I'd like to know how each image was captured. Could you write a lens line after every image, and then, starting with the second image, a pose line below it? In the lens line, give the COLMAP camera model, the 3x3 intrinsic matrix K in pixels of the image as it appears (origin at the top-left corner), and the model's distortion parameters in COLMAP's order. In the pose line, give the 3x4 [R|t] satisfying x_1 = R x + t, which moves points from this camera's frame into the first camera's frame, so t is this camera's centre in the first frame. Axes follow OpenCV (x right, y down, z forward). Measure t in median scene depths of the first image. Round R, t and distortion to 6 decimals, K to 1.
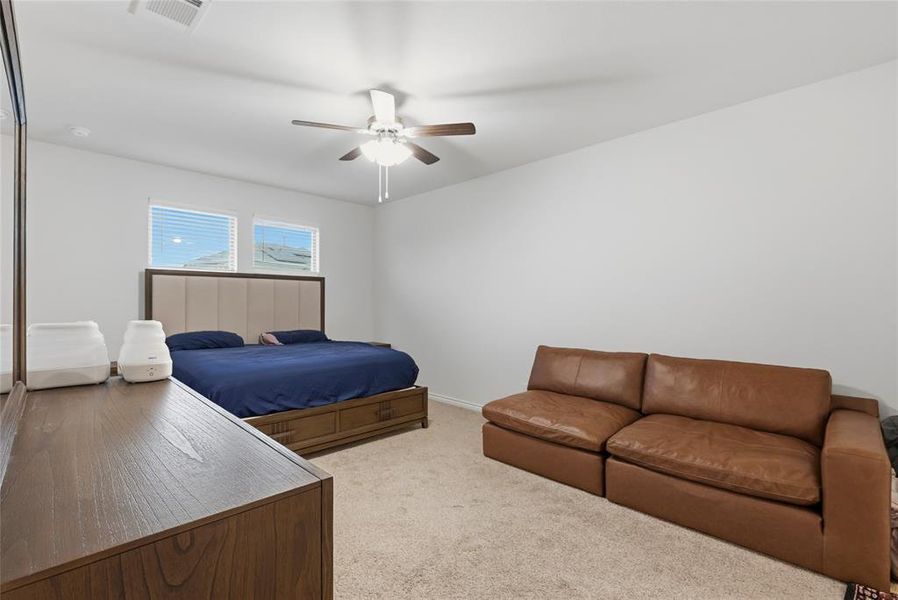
lens RADIAL K [[408.1, 0, 453.1], [0, 408.1, 302.7], [0, 0, 1]] dist [0.003628, 0.000964]
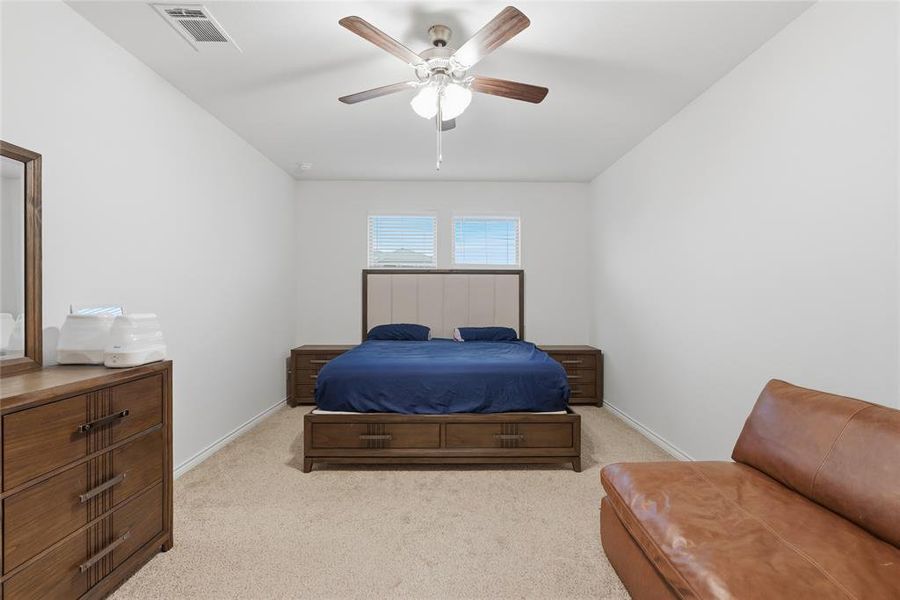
lens RADIAL K [[409.0, 0, 453.9], [0, 409.0, 298.2], [0, 0, 1]] dist [0.003628, 0.000964]
pose [[0.721241, 0.000224, -0.692684, 0.301105], [-0.000548, 1.000000, -0.000247, 0.001045], [0.692684, 0.000558, 0.721241, 0.358070]]
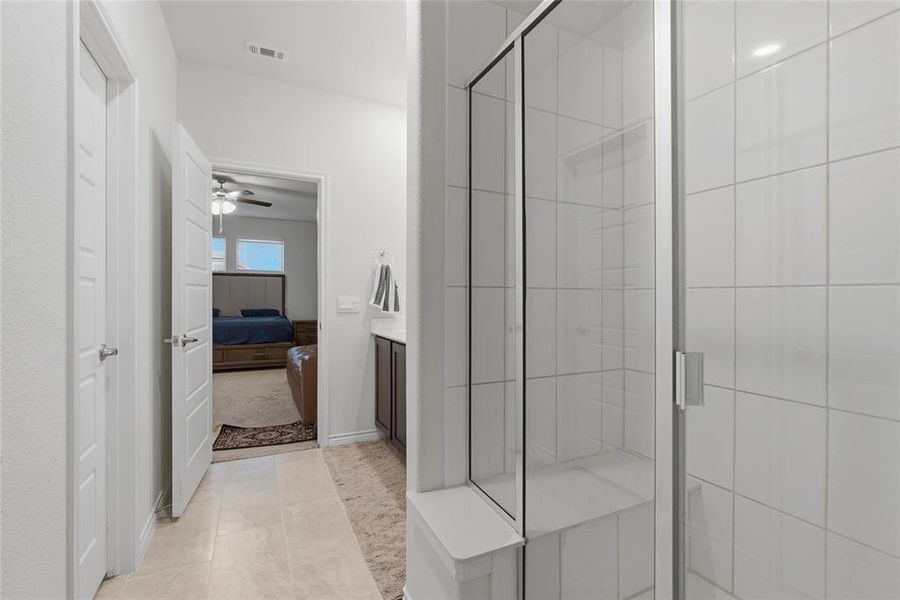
lens RADIAL K [[409.0, 0, 447.6], [0, 409.0, 295.3], [0, 0, 1]] dist [0.003628, 0.000964]
pose [[0.944840, -0.001316, -0.327529, 1.106949], [-0.000929, 0.999977, -0.006697, 0.035879], [0.327530, 0.006631, 0.944817, -0.334224]]
